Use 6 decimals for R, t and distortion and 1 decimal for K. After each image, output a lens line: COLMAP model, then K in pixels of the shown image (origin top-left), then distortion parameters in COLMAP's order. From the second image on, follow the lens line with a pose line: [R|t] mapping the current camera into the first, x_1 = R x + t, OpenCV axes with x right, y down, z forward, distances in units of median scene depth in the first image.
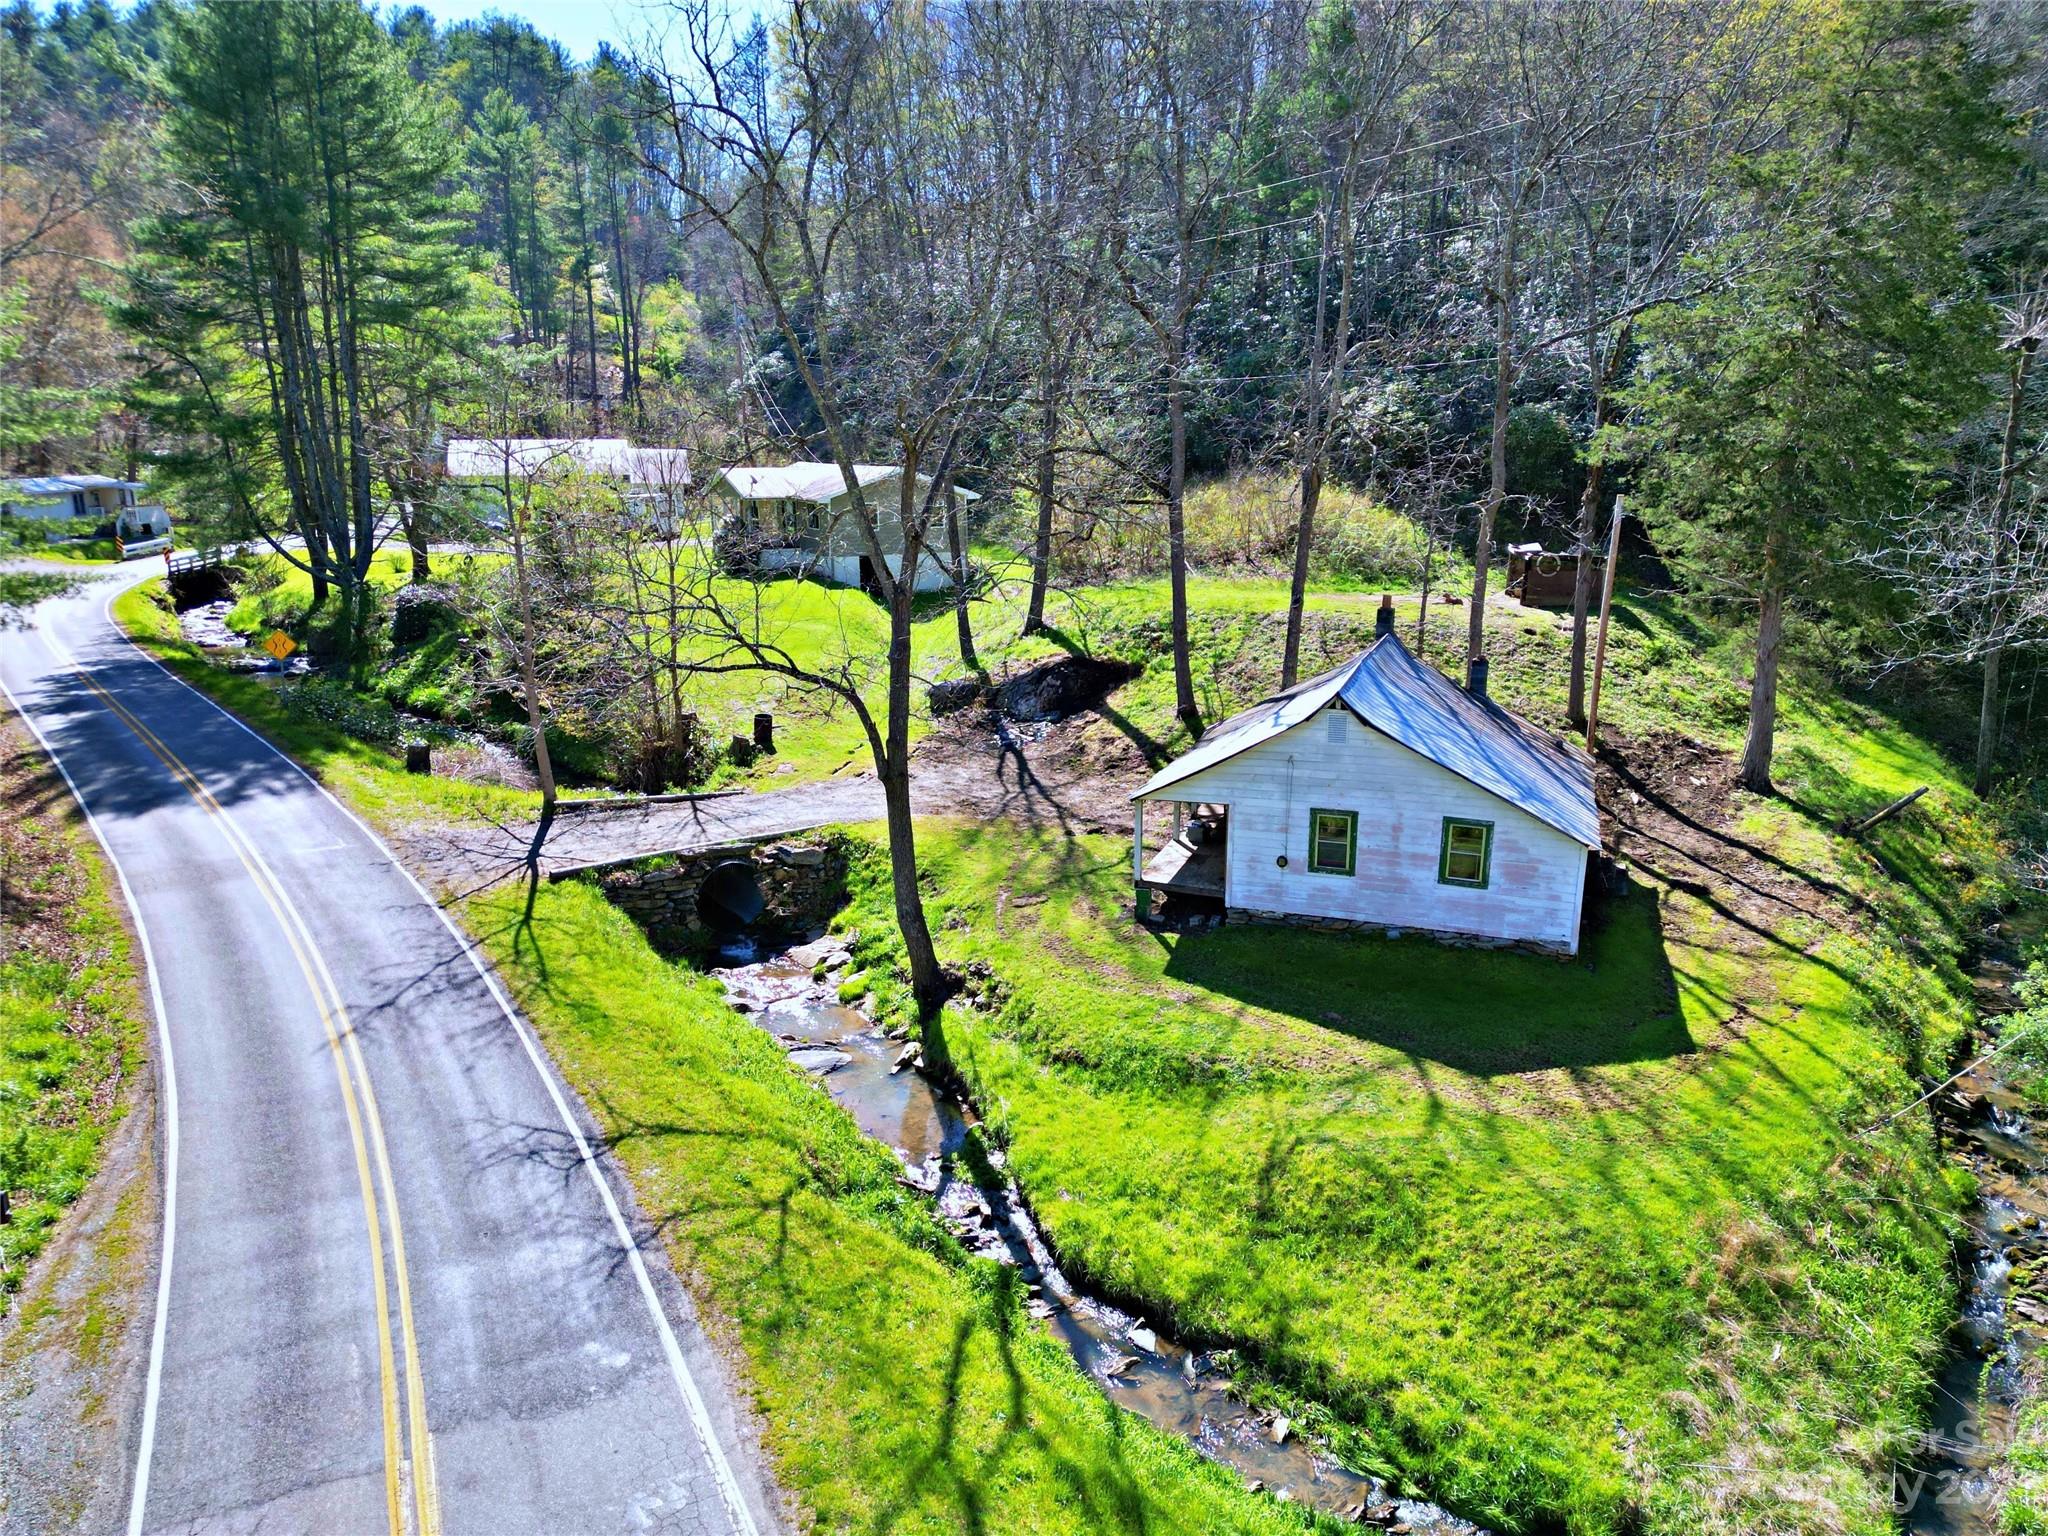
lens RADIAL K [[1421.1, 0, 1014.9], [0, 1421.1, 781.5], [0, 0, 1]] dist [0.058322, -0.052047]
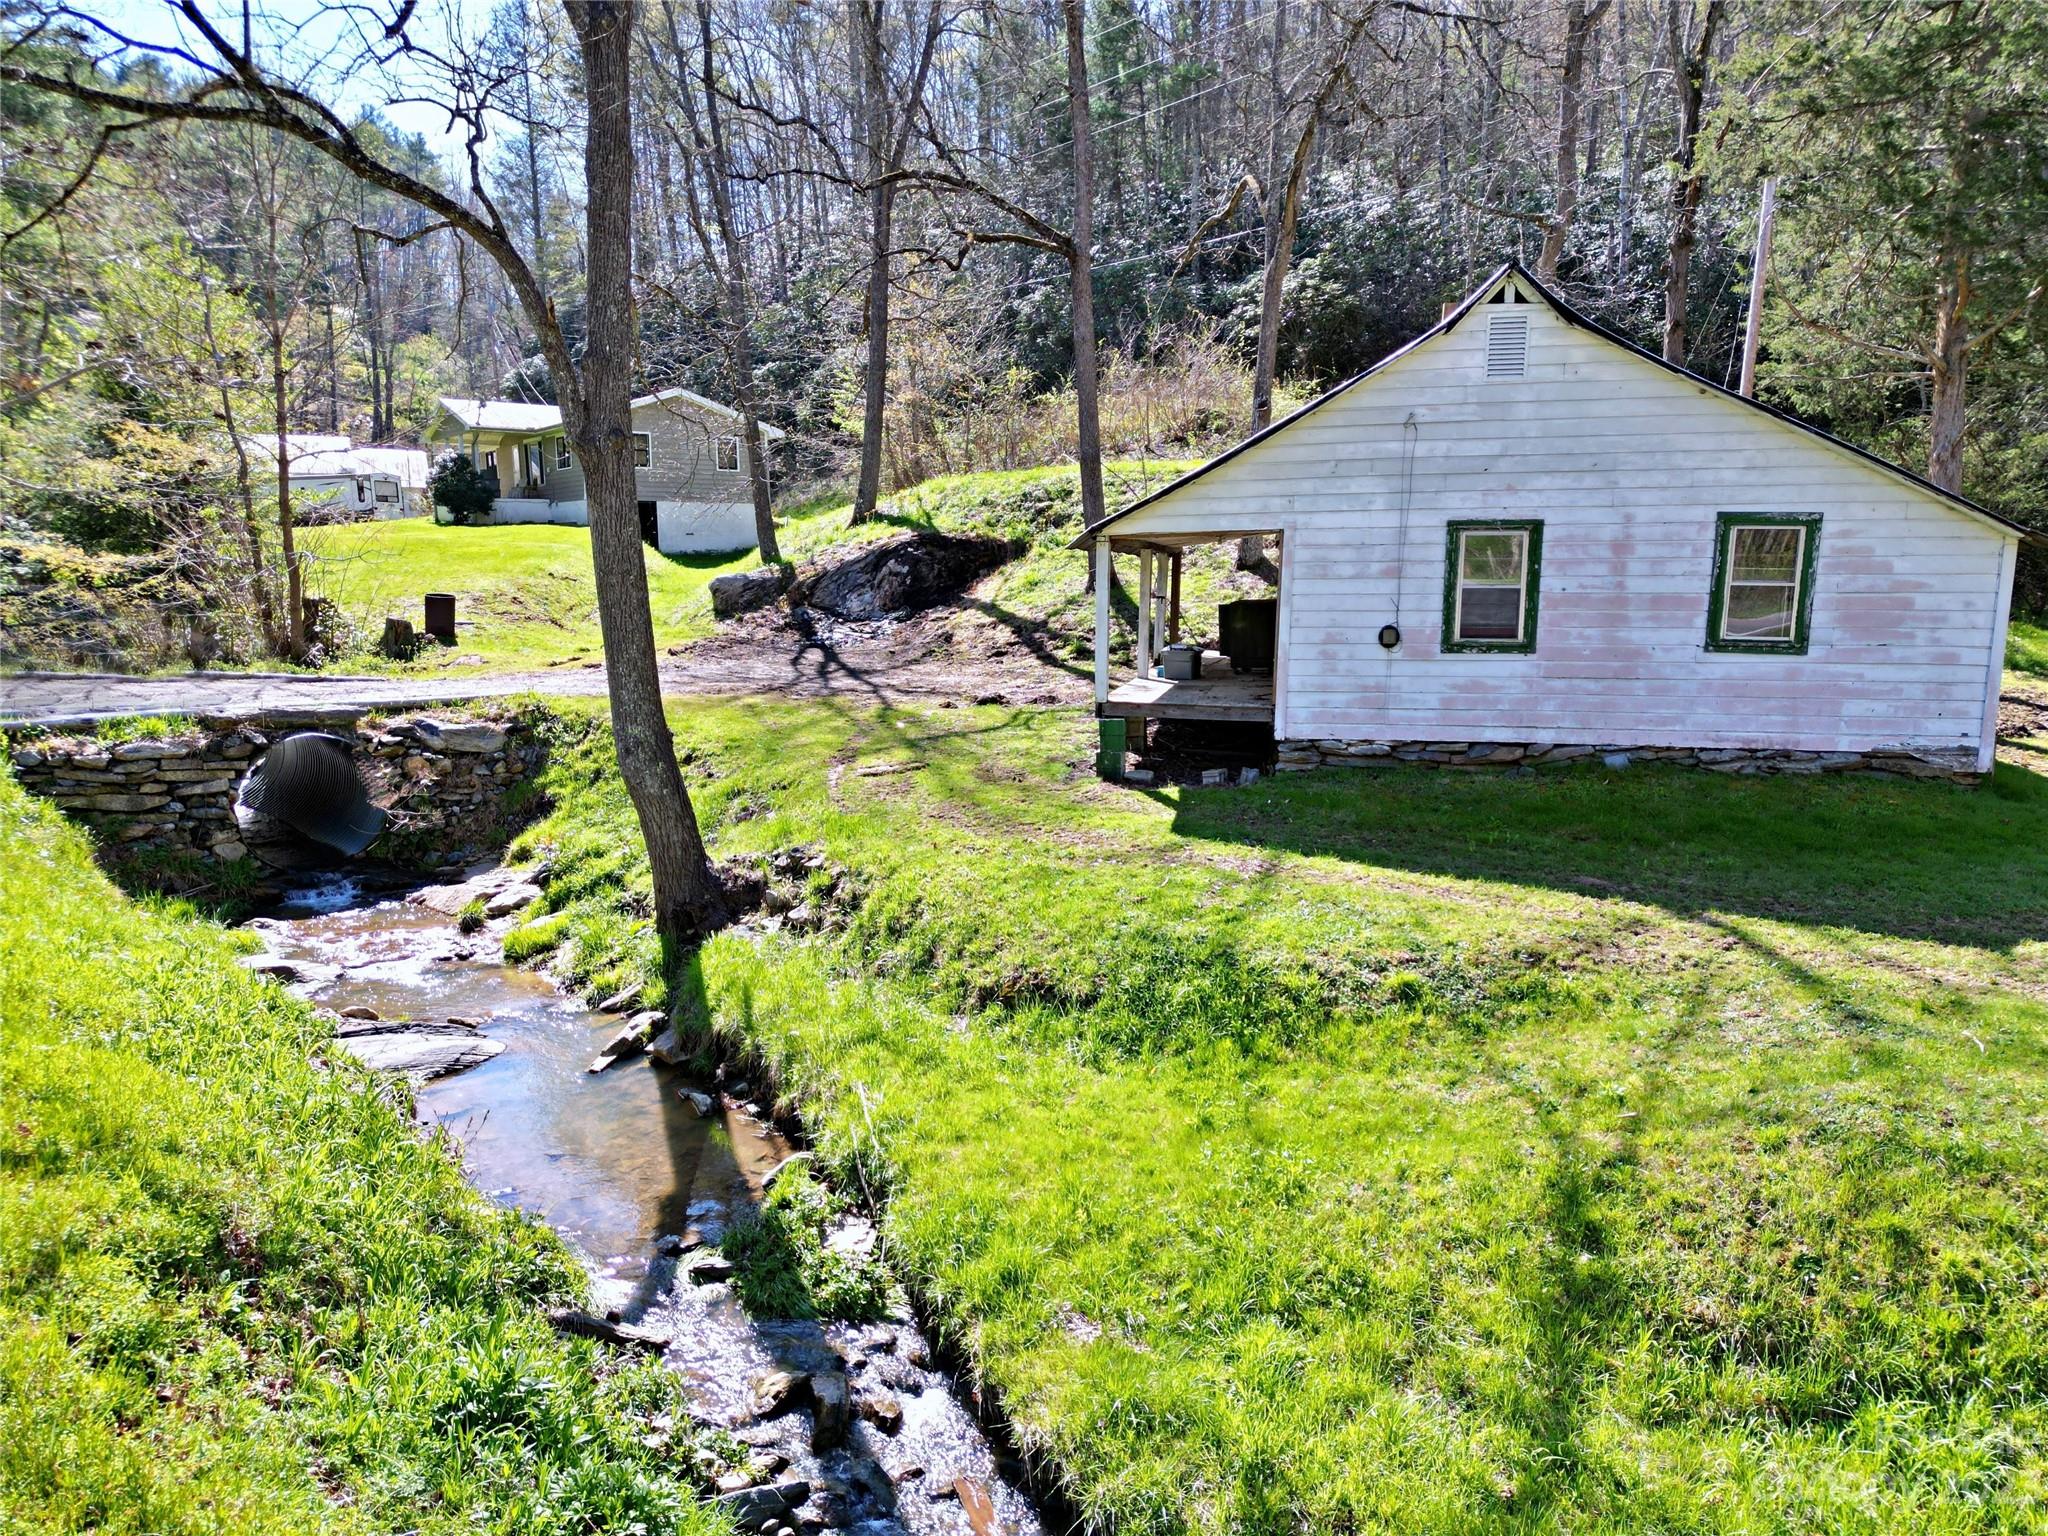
lens RADIAL K [[1421.1, 0, 1028.8], [0, 1421.1, 772.7], [0, 0, 1]] dist [0.058322, -0.052047]
pose [[0.989553, -0.013728, 0.143516, -0.014957], [0.027695, 0.995017, -0.095785, 0.142857], [-0.141486, 0.098759, 0.985002, 0.487693]]
